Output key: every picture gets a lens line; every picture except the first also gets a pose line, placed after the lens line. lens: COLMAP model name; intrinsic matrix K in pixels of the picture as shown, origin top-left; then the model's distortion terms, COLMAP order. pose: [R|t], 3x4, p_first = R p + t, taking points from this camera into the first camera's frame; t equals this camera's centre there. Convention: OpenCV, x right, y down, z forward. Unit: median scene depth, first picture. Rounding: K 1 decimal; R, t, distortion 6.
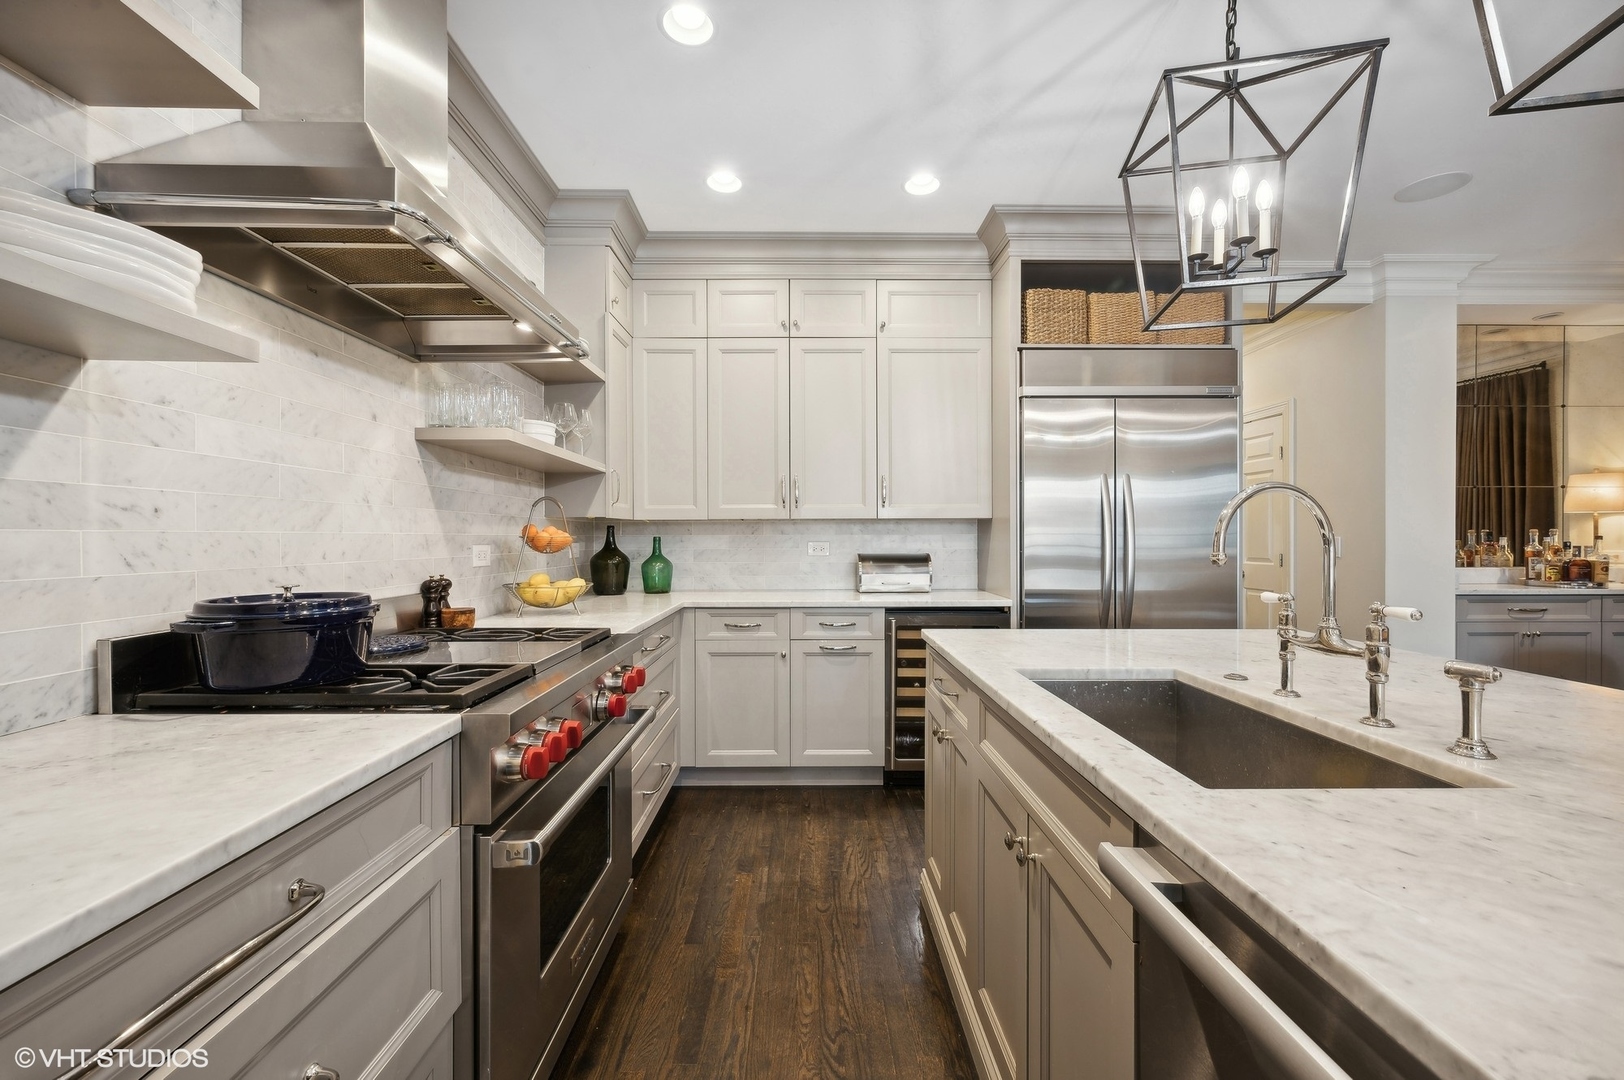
lens RADIAL K [[648.8, 0, 812.0], [0, 648.8, 540.0], [0, 0, 1]] dist [-0.000863, -0.000083]
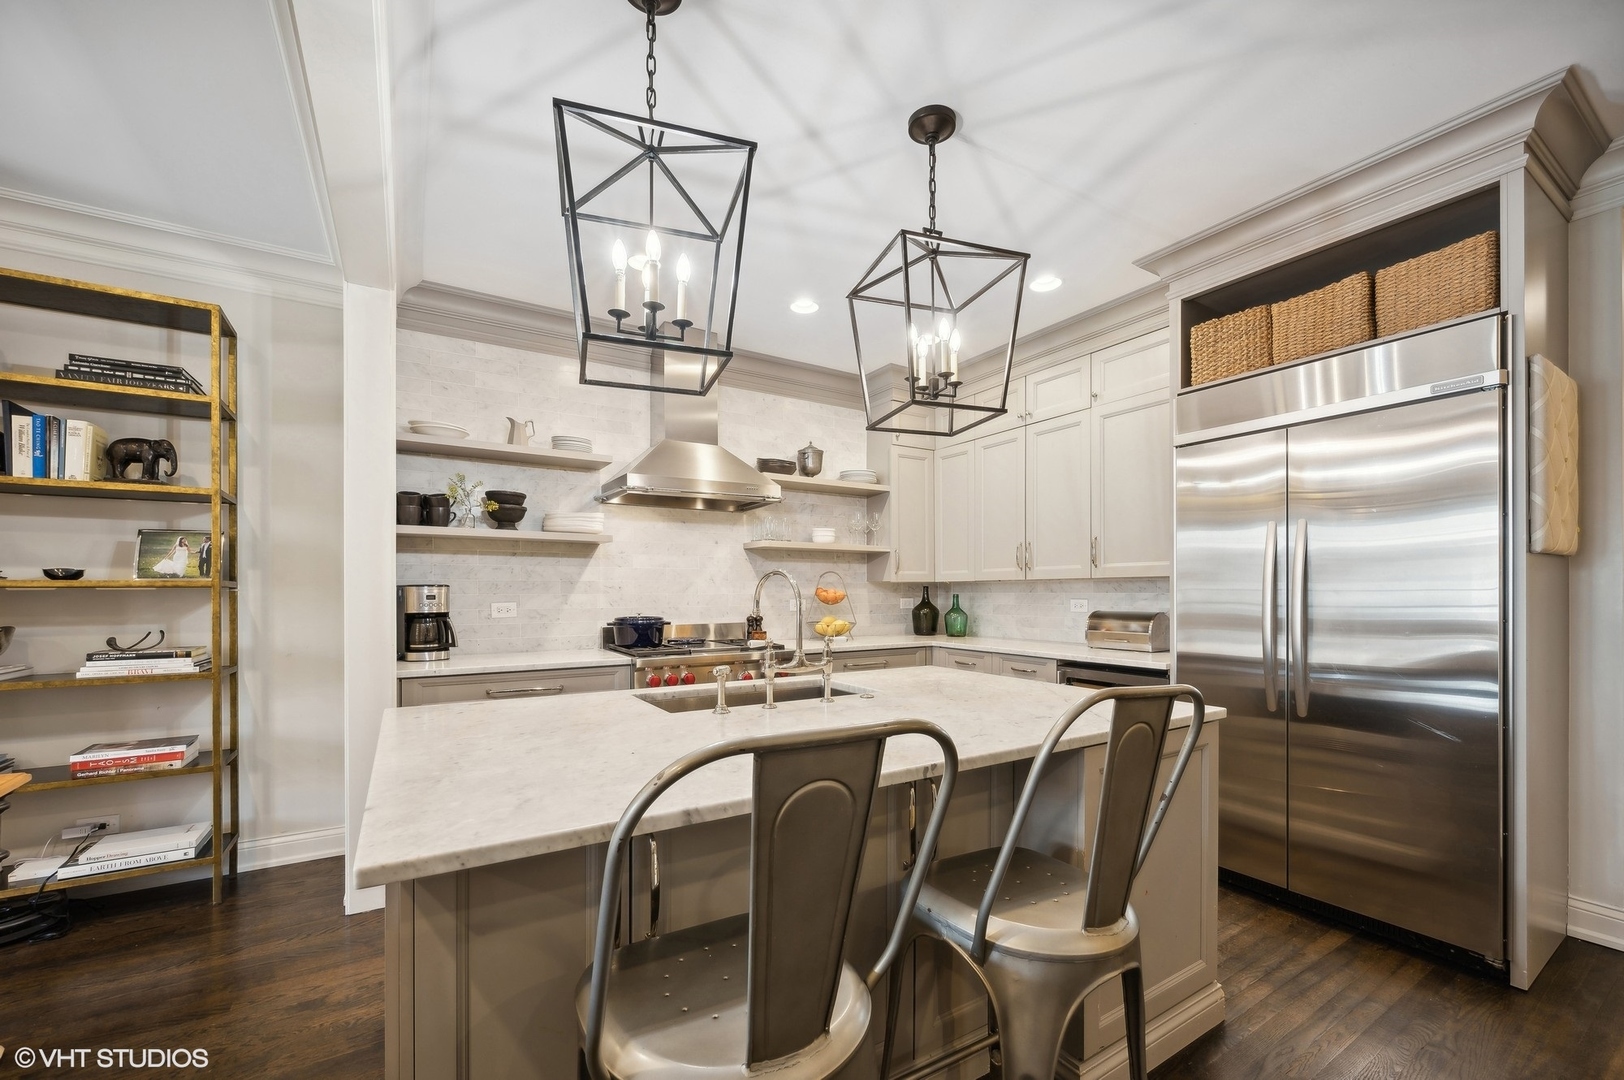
lens RADIAL K [[660.3, 0, 814.1], [0, 660.3, 591.4], [0, 0, 1]] dist [-0.000314, 0.000050]
pose [[0.514648, 0.003267, -0.857395, 1.471335], [-0.002712, 0.999994, 0.002183, -0.024611], [0.857397, 0.001202, 0.514654, 0.106467]]
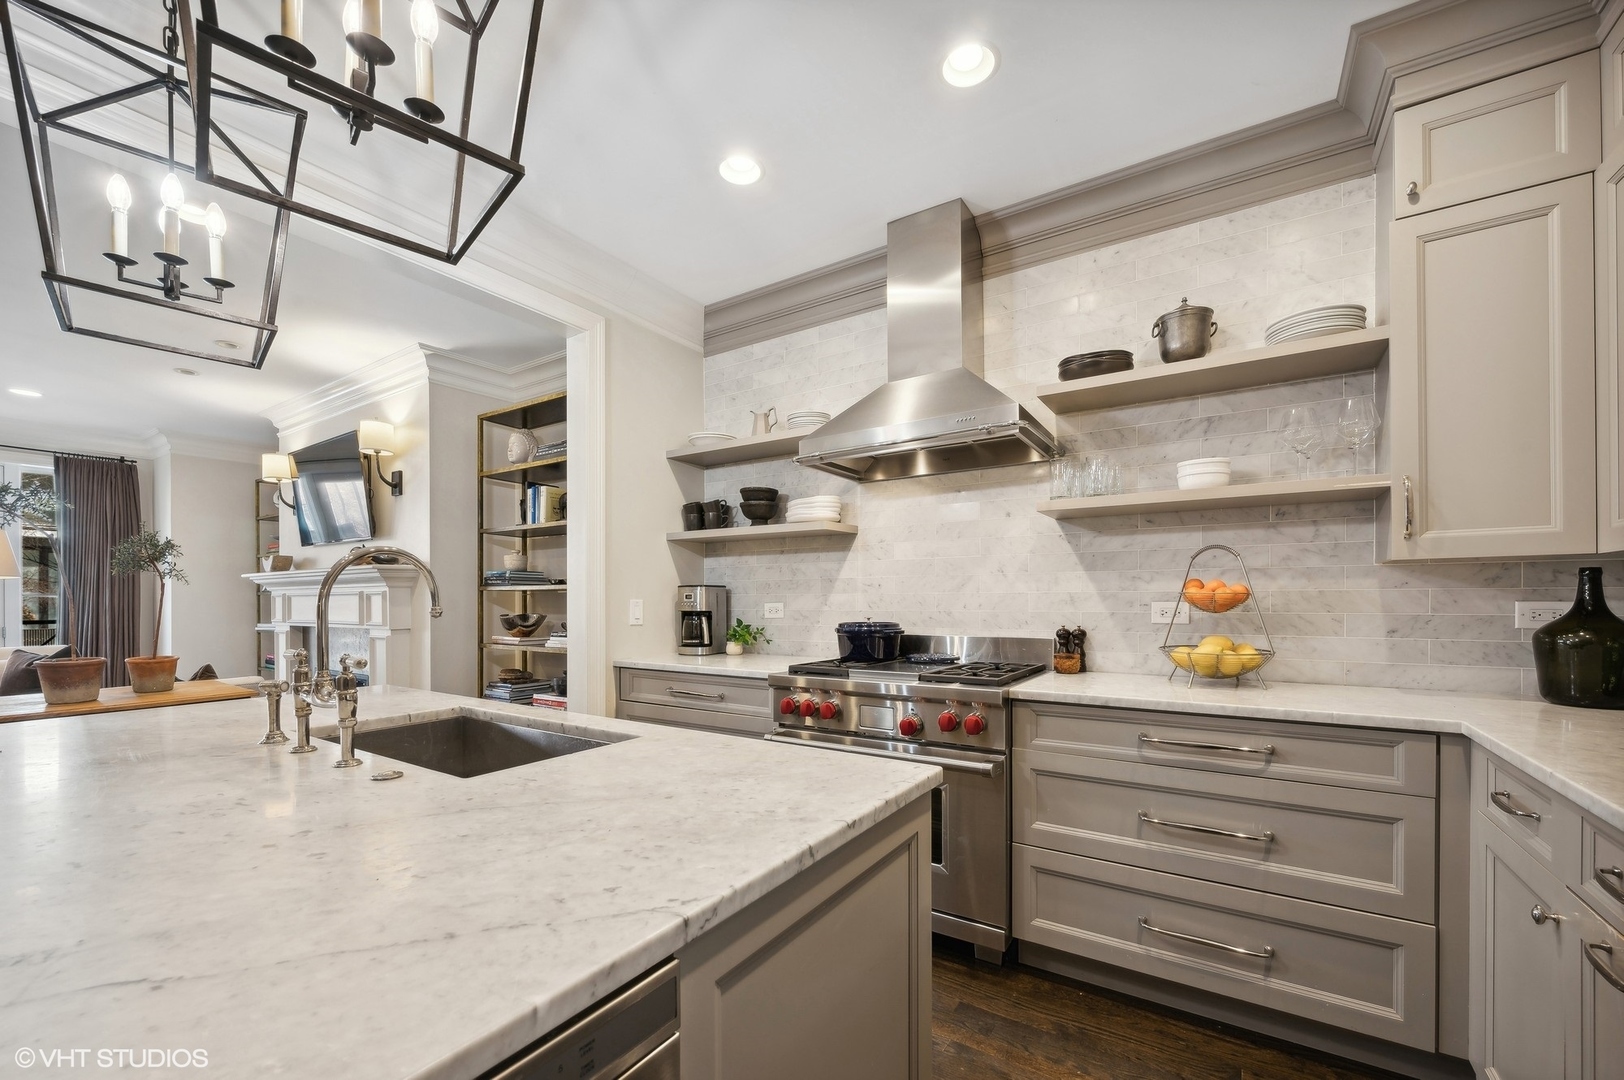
lens RADIAL K [[632.8, 0, 832.2], [0, 632.8, 600.2], [0, 0, 1]] dist [-0.001860, -0.000153]
pose [[-0.540941, 0.002802, -0.841056, 0.760957], [0.000797, 0.999996, 0.002819, 0.002802], [0.841060, 0.000855, -0.540941, 1.440879]]
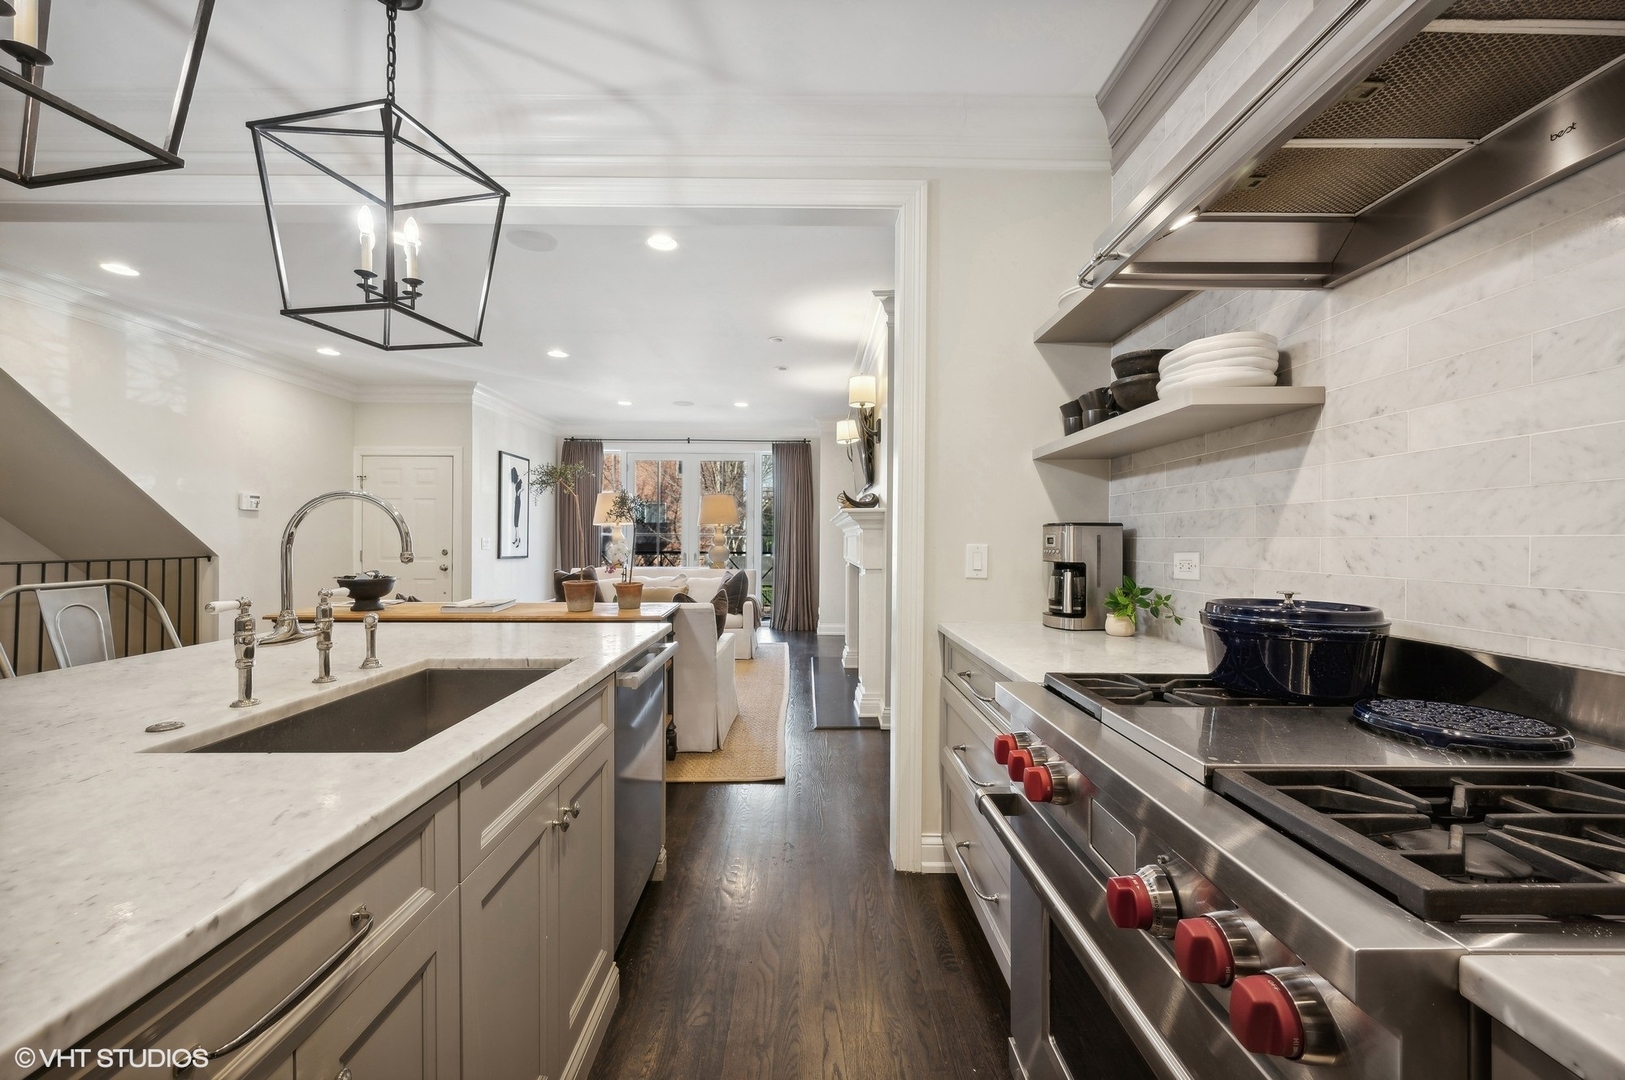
lens RADIAL K [[649.2, 0, 812.5], [0, 649.2, 540.0], [0, 0, 1]] dist [-0.000863, -0.000083]
pose [[-0.999981, -0.004488, -0.004291, -0.062302], [-0.004503, 0.999984, 0.003362, -0.005455], [0.004276, 0.003381, -0.999985, 1.364761]]
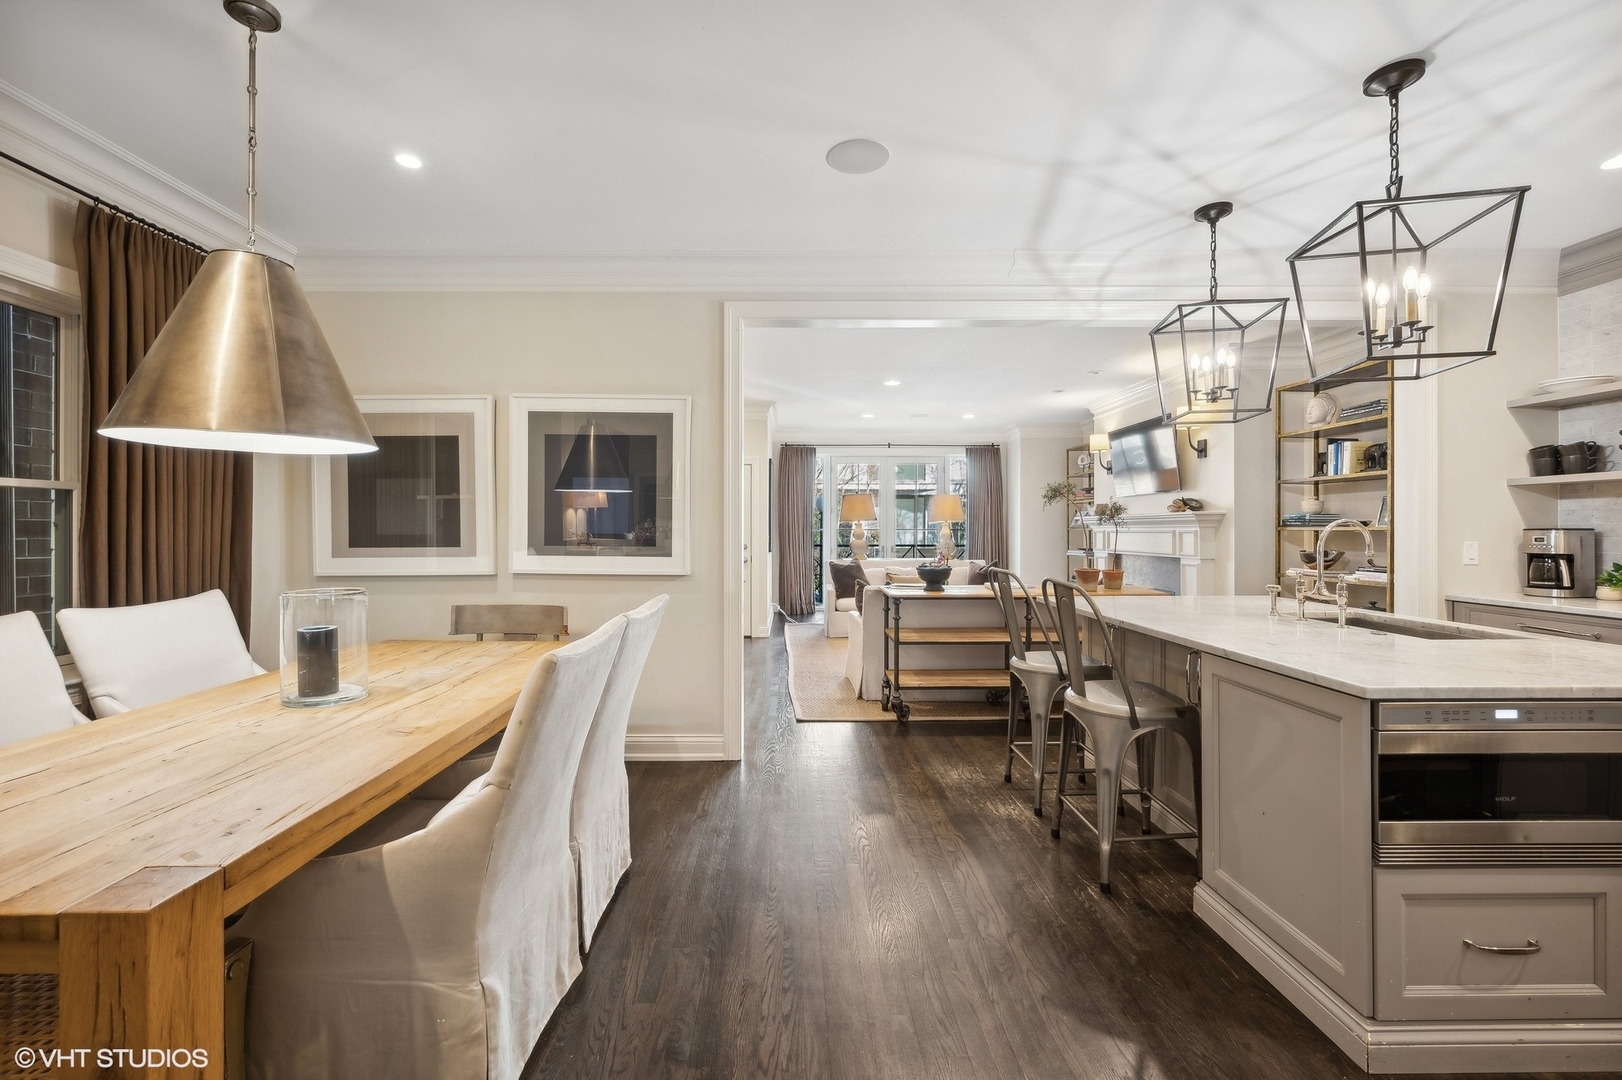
lens RADIAL K [[664.3, 0, 788.9], [0, 664.3, 527.6], [0, 0, 1]] dist [0.000059, 0.000045]
pose [[-0.999951, 0.001443, 0.009745, 1.652554], [0.001443, 0.999999, -0.000005, -0.040937], [-0.009745, 0.000009, -0.999953, 2.096077]]
